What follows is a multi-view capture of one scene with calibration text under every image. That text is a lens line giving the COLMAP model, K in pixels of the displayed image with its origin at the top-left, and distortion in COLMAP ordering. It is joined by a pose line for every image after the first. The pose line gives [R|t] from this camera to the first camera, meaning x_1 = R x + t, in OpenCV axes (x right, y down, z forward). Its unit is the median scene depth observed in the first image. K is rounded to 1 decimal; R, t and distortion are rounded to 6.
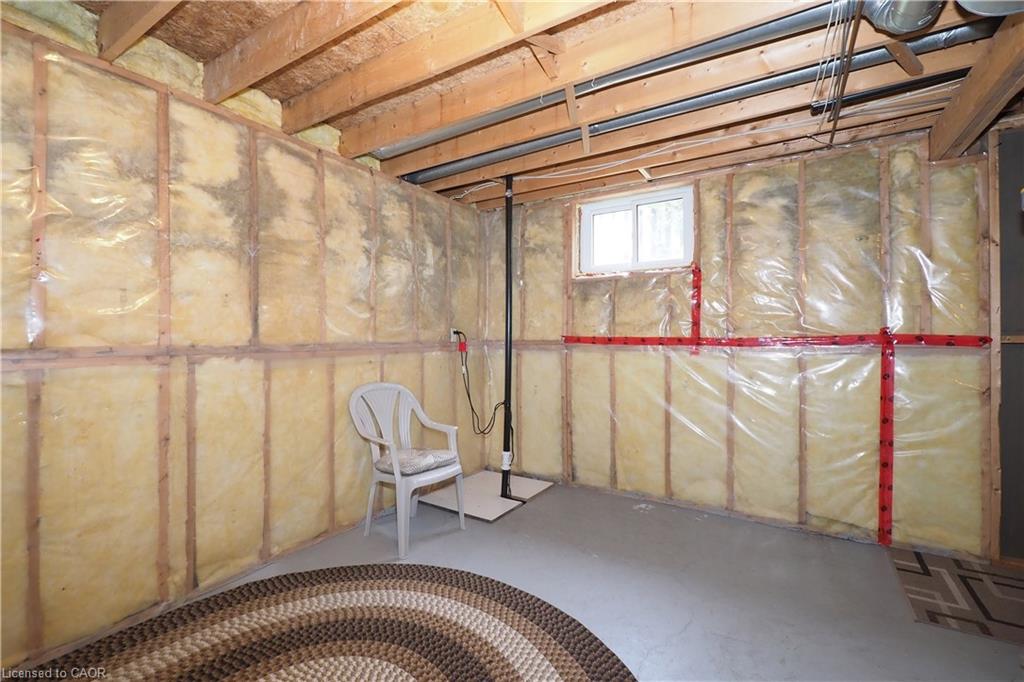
lens RADIAL K [[456.3, 0, 512.0], [0, 456.3, 337.1], [0, 0, 1]] dist [-0.004302, 0.000826]
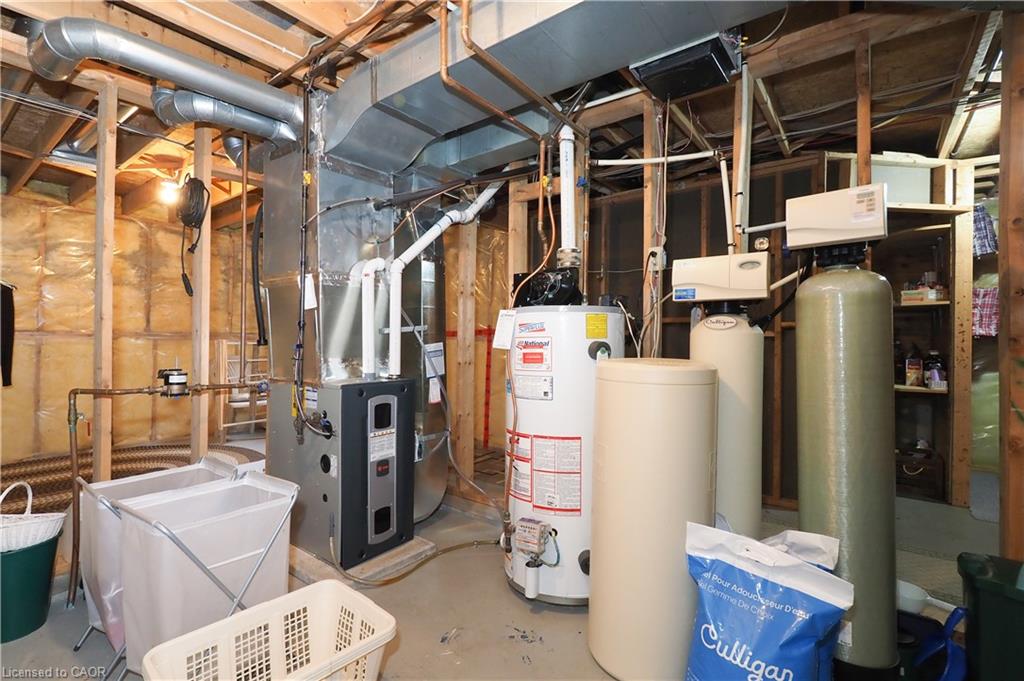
lens RADIAL K [[472.8, 0, 509.6], [0, 472.8, 337.8], [0, 0, 1]] dist [-0.008877, 0.001988]
pose [[0.995284, 0.008692, -0.096609, 1.487937], [-0.009312, 0.999939, -0.005968, 0.050465], [0.096551, 0.006839, 0.995305, -1.103076]]
